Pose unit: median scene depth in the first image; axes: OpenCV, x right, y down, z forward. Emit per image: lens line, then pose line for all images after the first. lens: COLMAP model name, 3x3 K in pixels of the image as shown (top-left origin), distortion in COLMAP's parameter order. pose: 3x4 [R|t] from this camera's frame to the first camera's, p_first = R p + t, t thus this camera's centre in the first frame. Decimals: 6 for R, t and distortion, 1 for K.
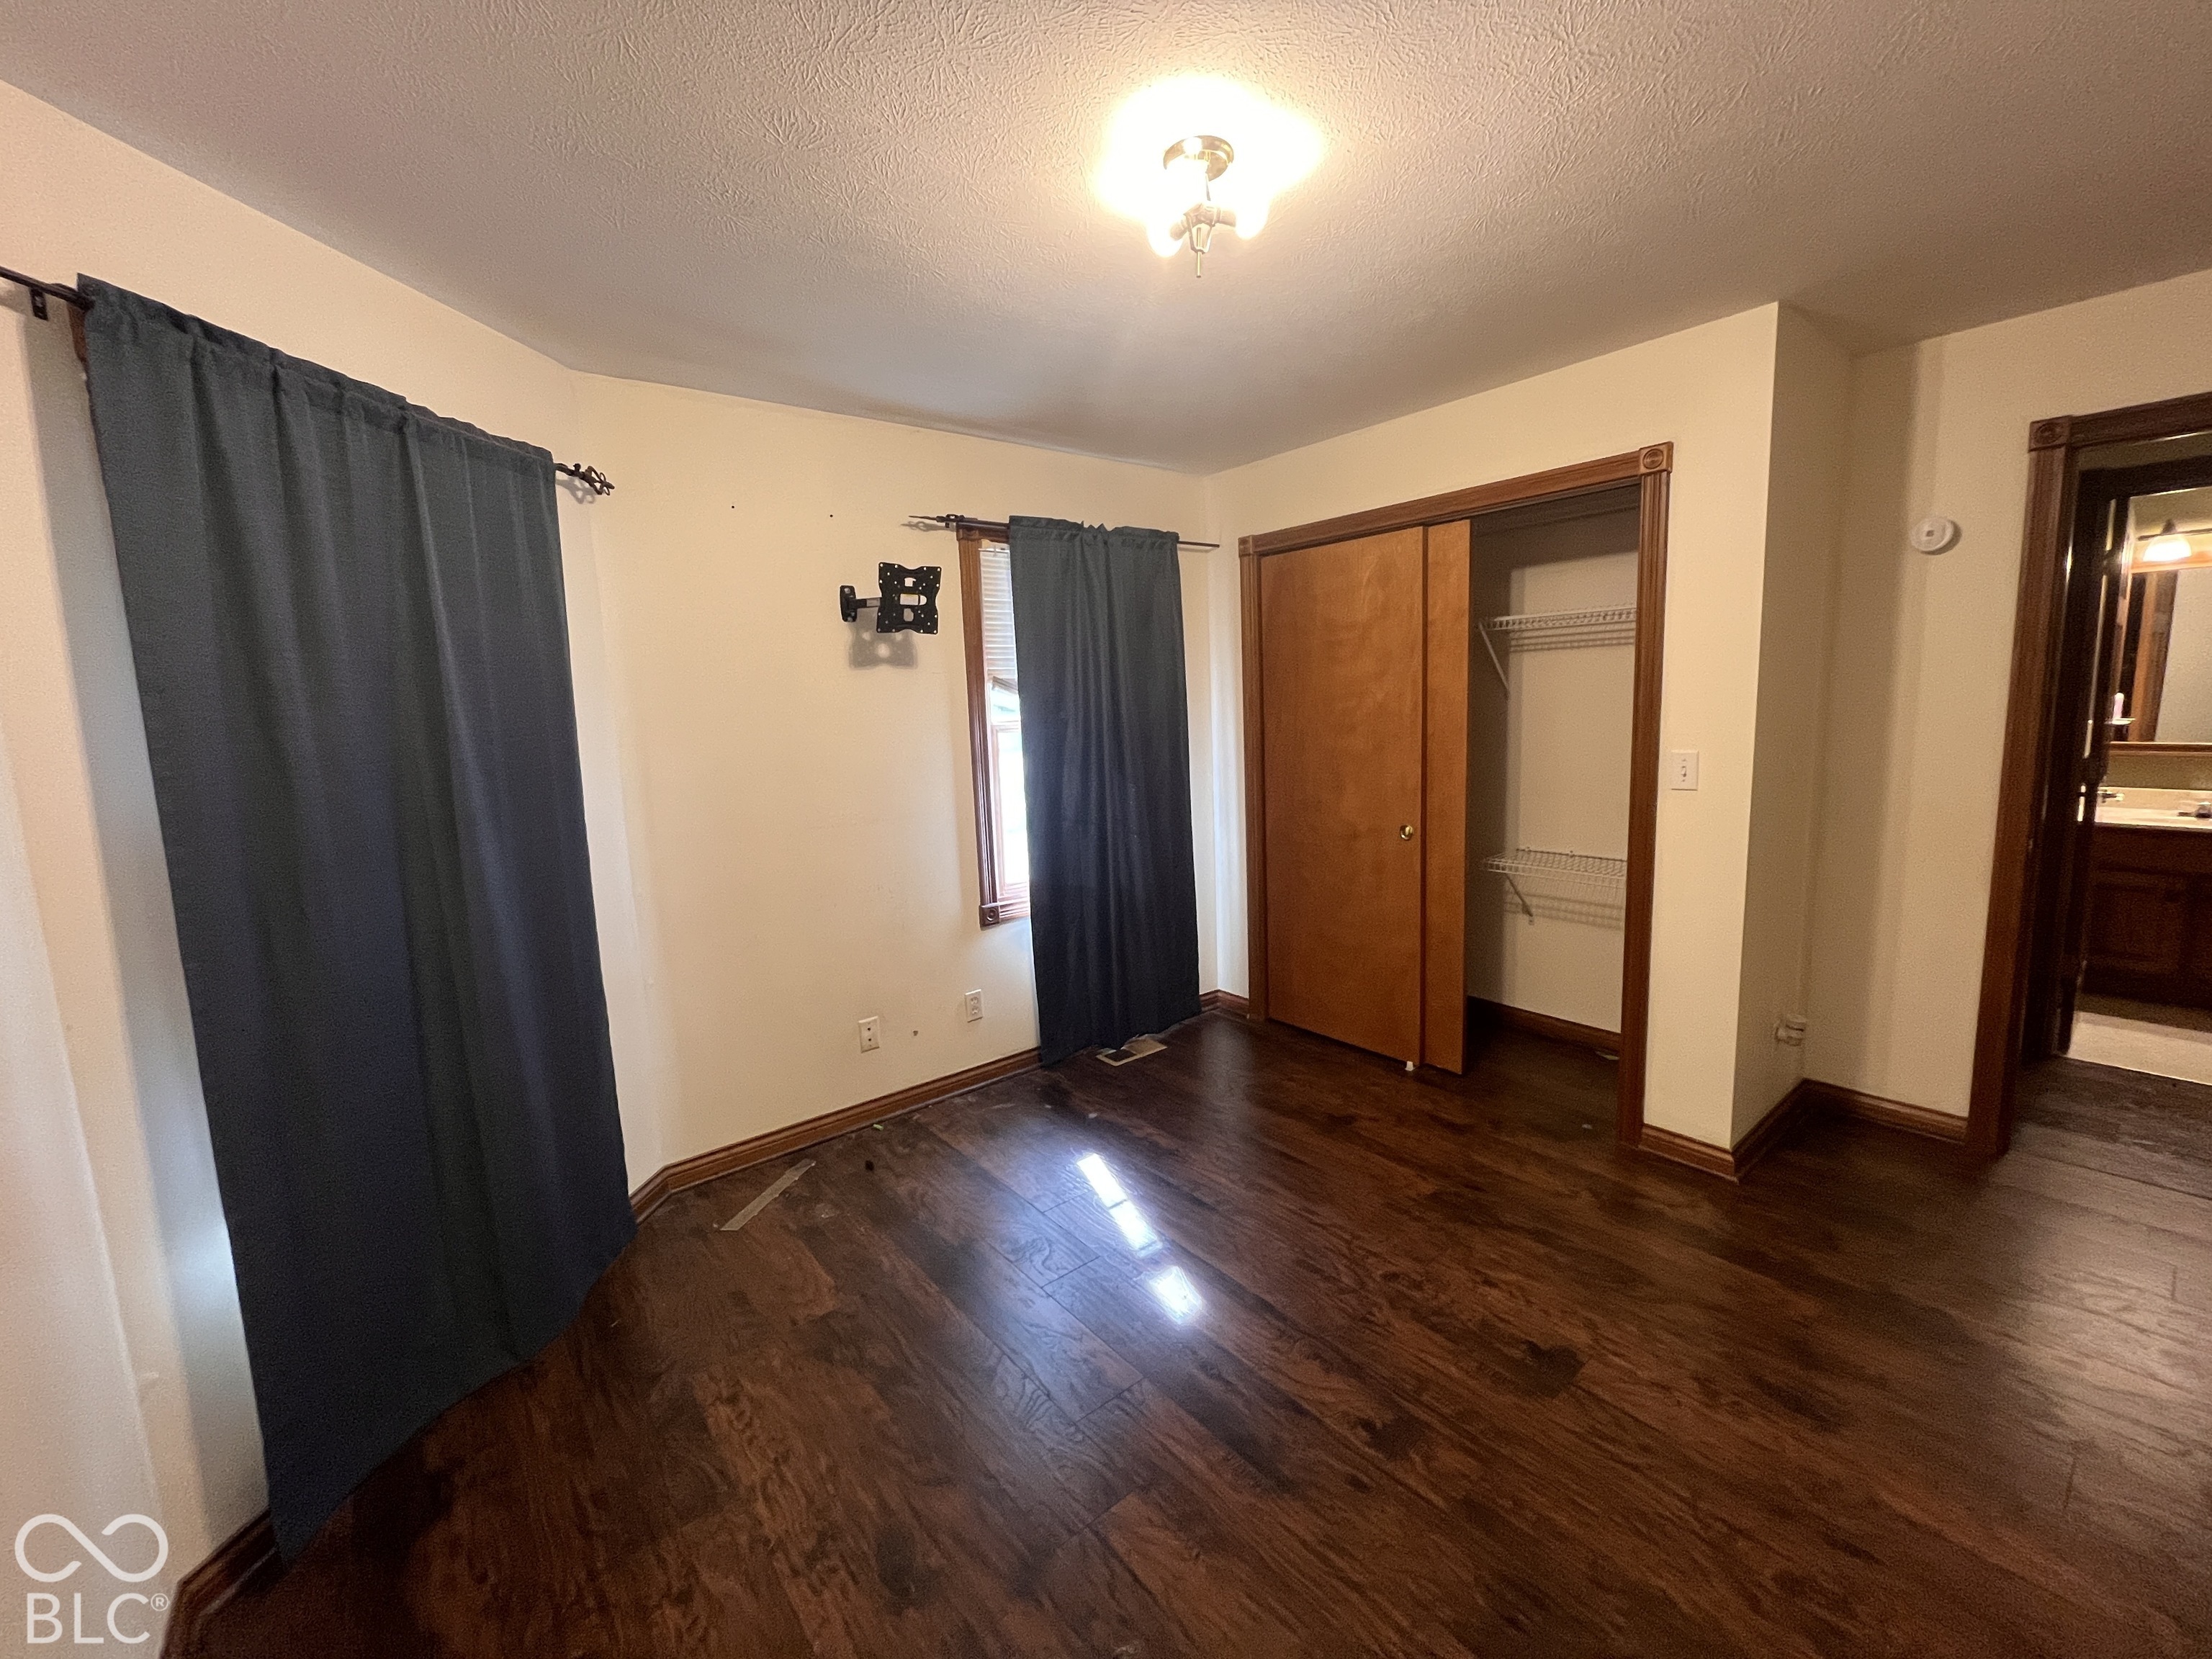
lens RADIAL K [[897.1, 0, 1107.6], [0, 897.1, 822.6], [0, 0, 1]] dist [0.000062, -0.000941]
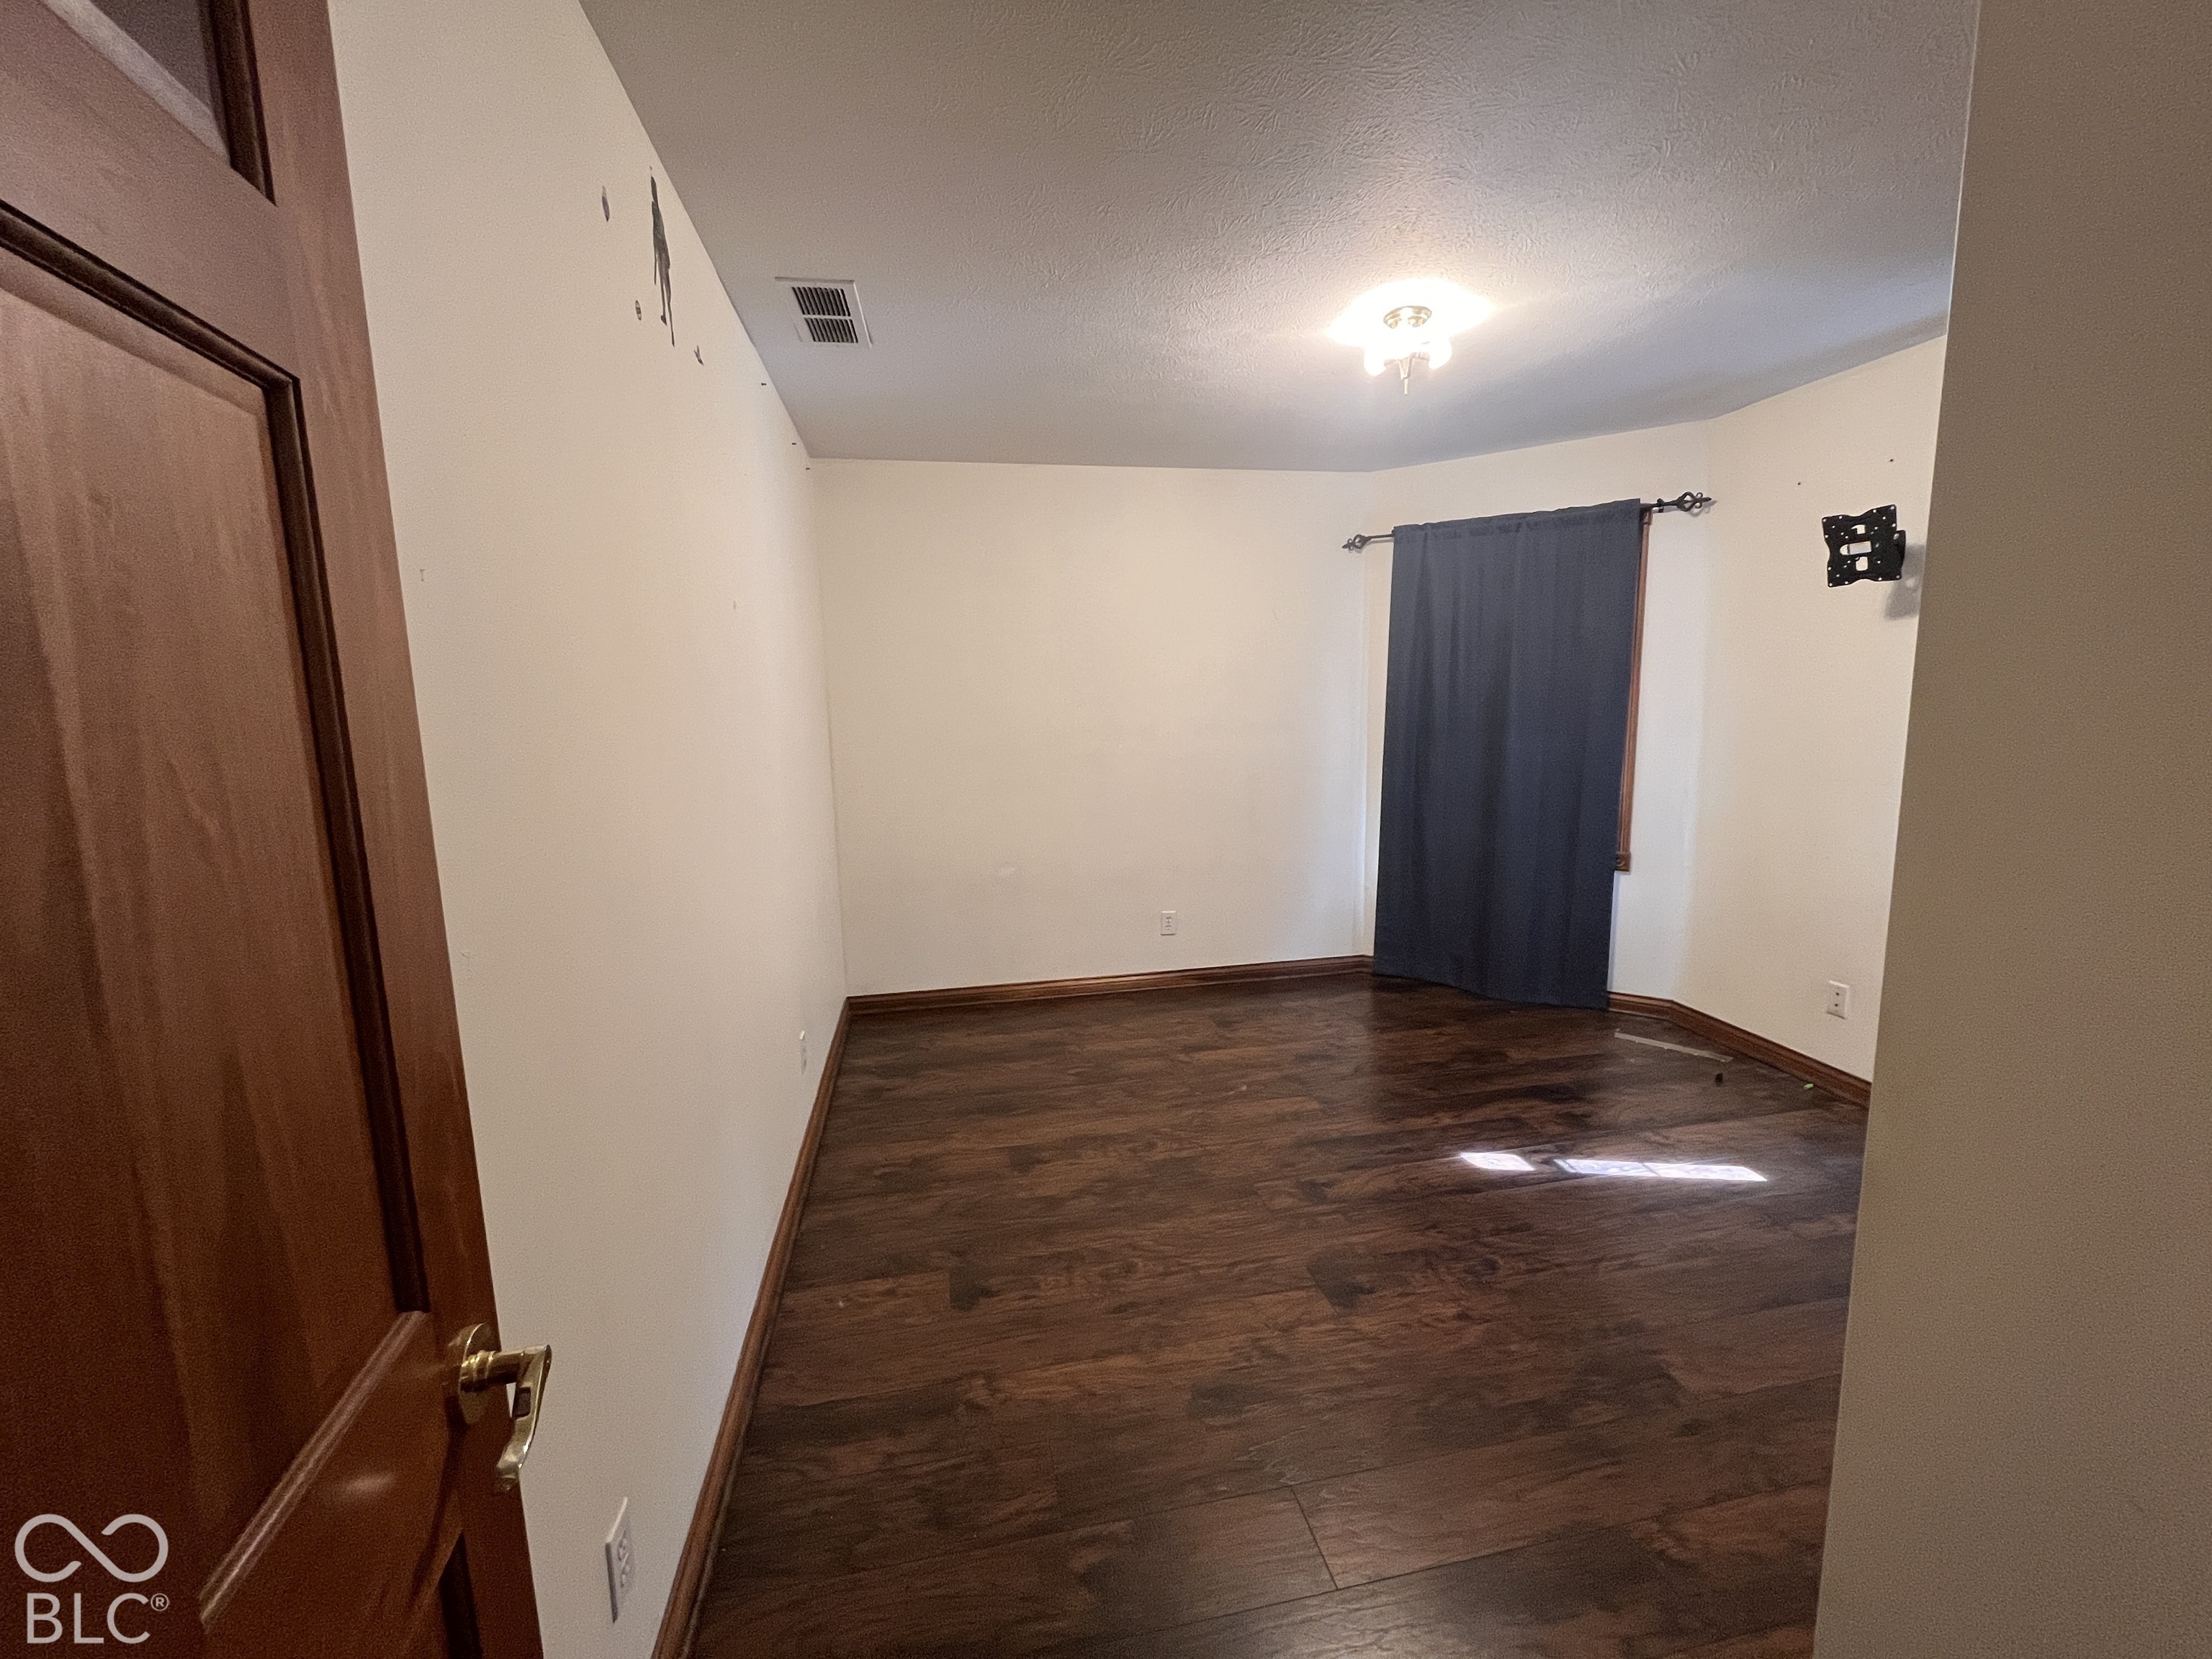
lens RADIAL K [[897.1, 0, 1105.4], [0, 897.1, 821.4], [0, 0, 1]] dist [0.000062, -0.000941]
pose [[-0.463260, 0.178230, -0.868116, 1.289538], [-0.082817, 0.966575, 0.242639, -0.170215], [0.882345, 0.184299, -0.433015, 0.968503]]
